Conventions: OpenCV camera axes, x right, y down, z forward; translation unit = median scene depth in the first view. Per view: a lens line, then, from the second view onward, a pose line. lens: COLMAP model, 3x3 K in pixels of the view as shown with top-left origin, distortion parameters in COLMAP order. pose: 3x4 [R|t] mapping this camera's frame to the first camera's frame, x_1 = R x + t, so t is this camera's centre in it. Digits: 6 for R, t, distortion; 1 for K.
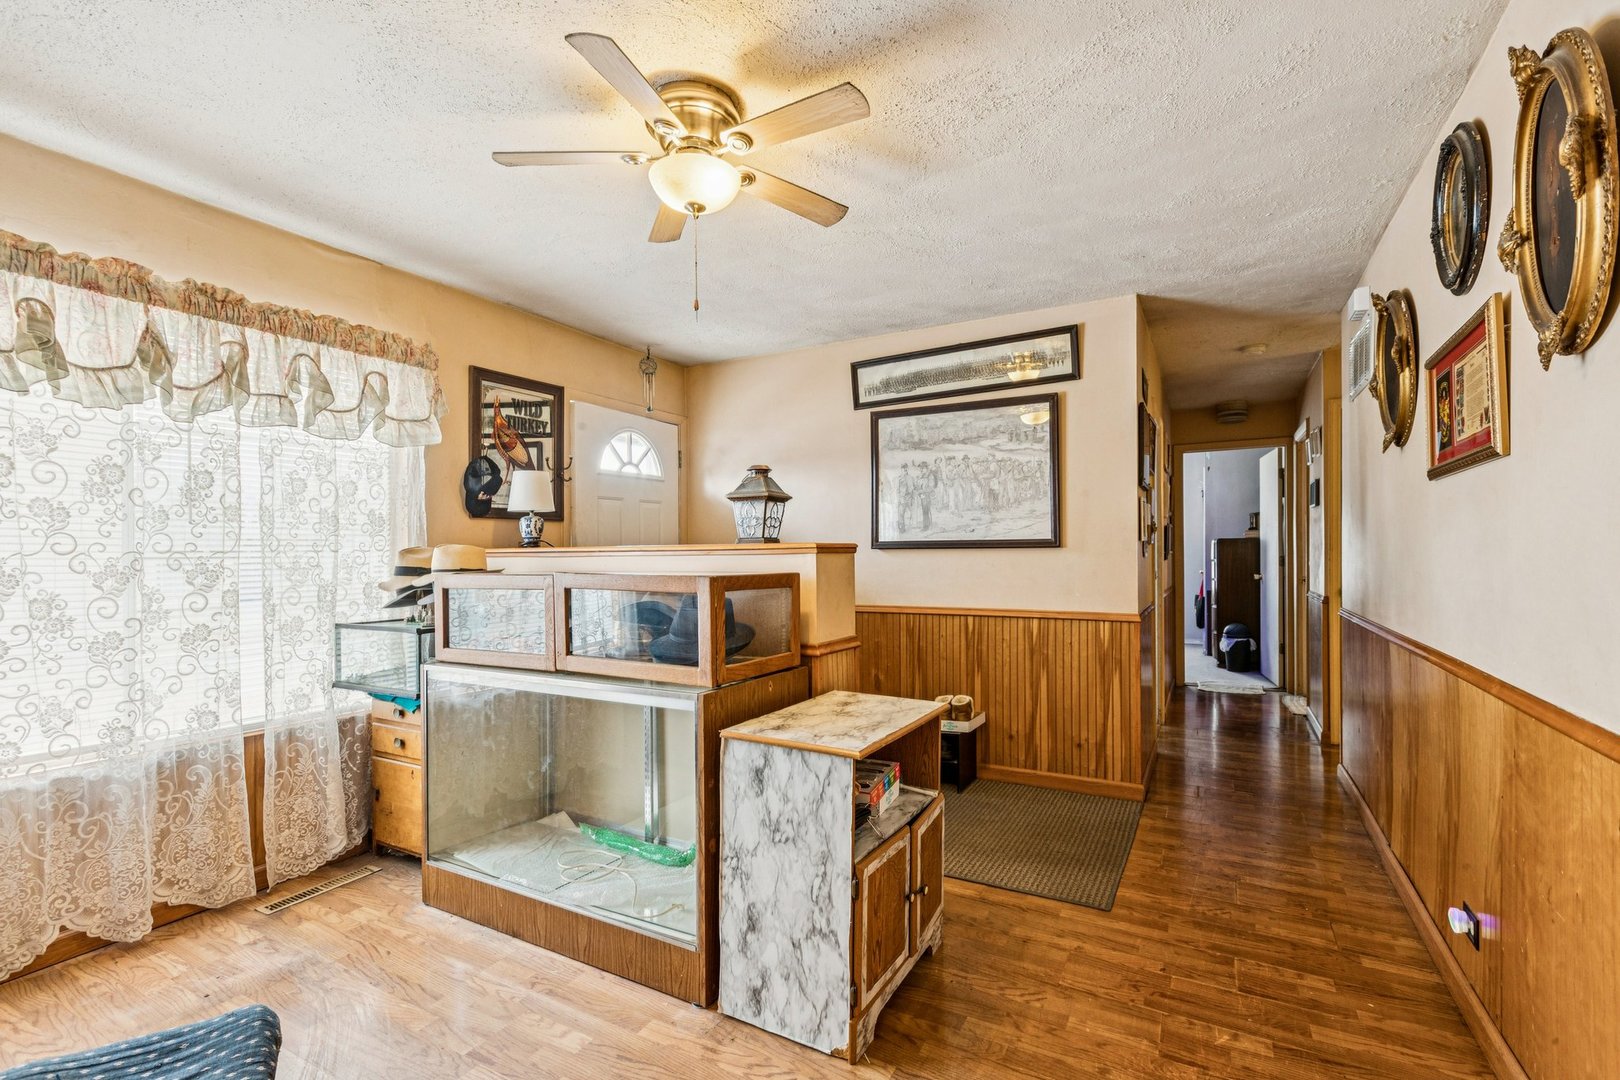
lens RADIAL K [[732.2, 0, 812.4], [0, 732.2, 548.4], [0, 0, 1]] dist [0.004340, 0.000337]
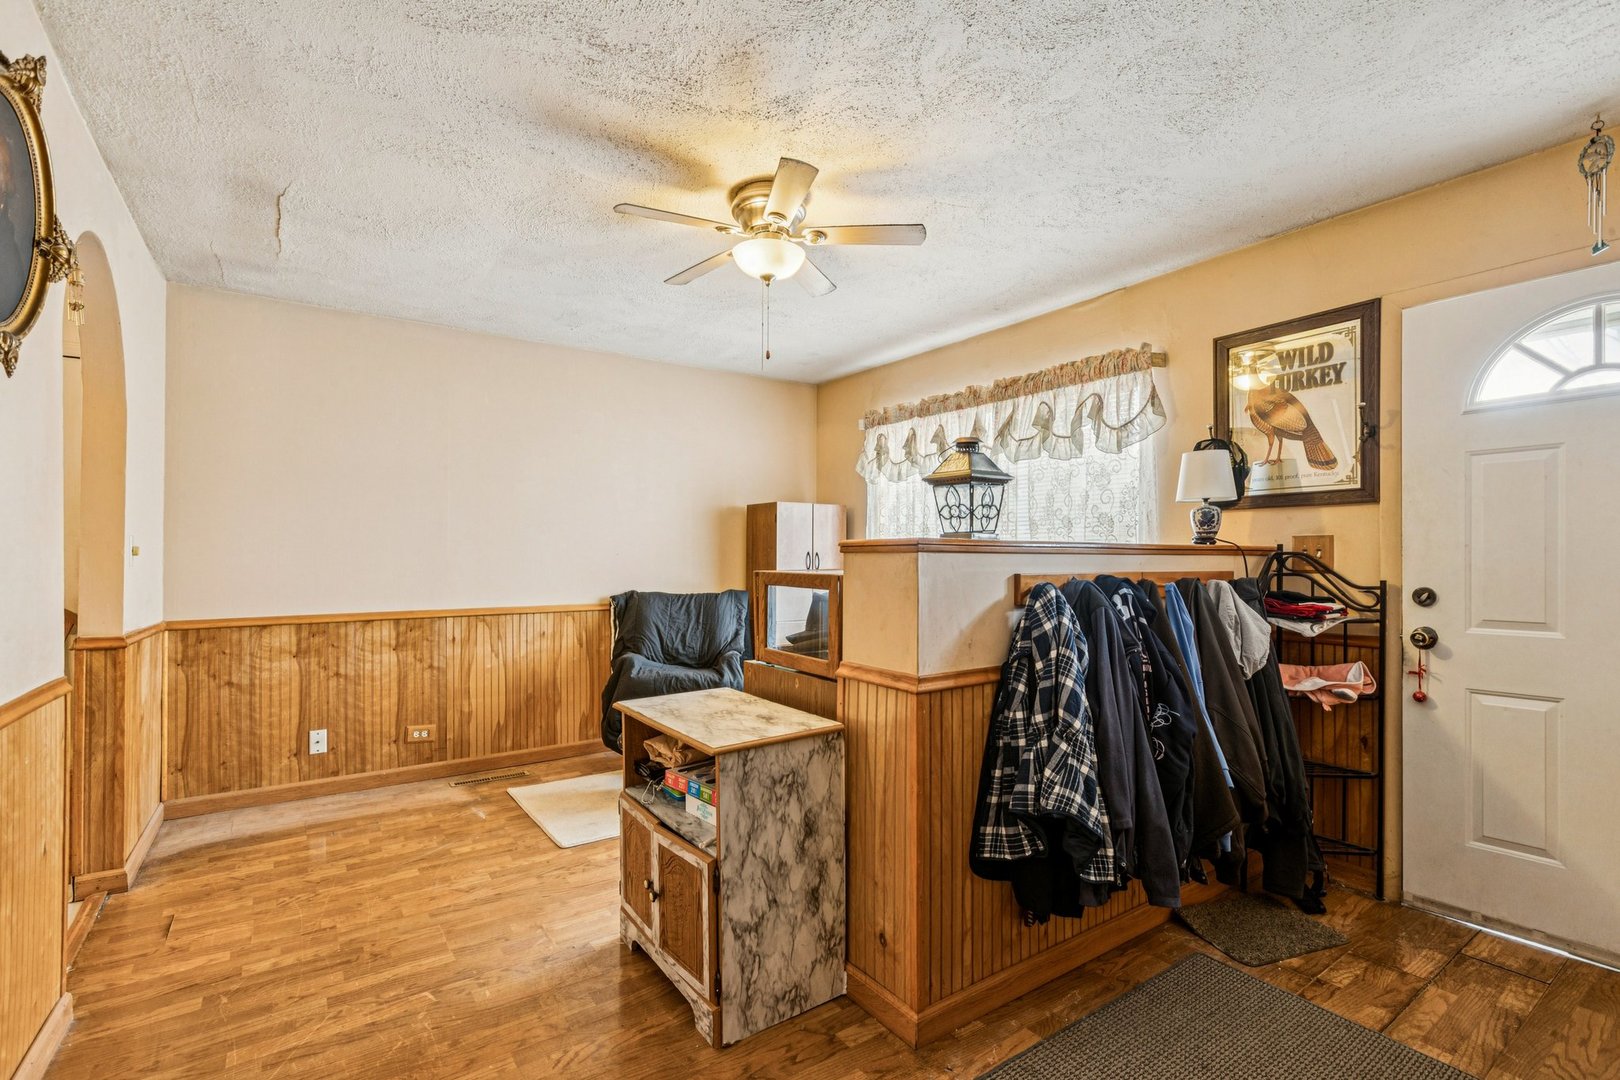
lens RADIAL K [[732.2, 0, 815.1], [0, 732.2, 547.2], [0, 0, 1]] dist [0.004340, 0.000337]
pose [[-0.451384, 0.006019, -0.892310, 0.657950], [0.011331, 0.999935, 0.001014, -0.002910], [0.892258, -0.009653, -0.451423, 1.157897]]
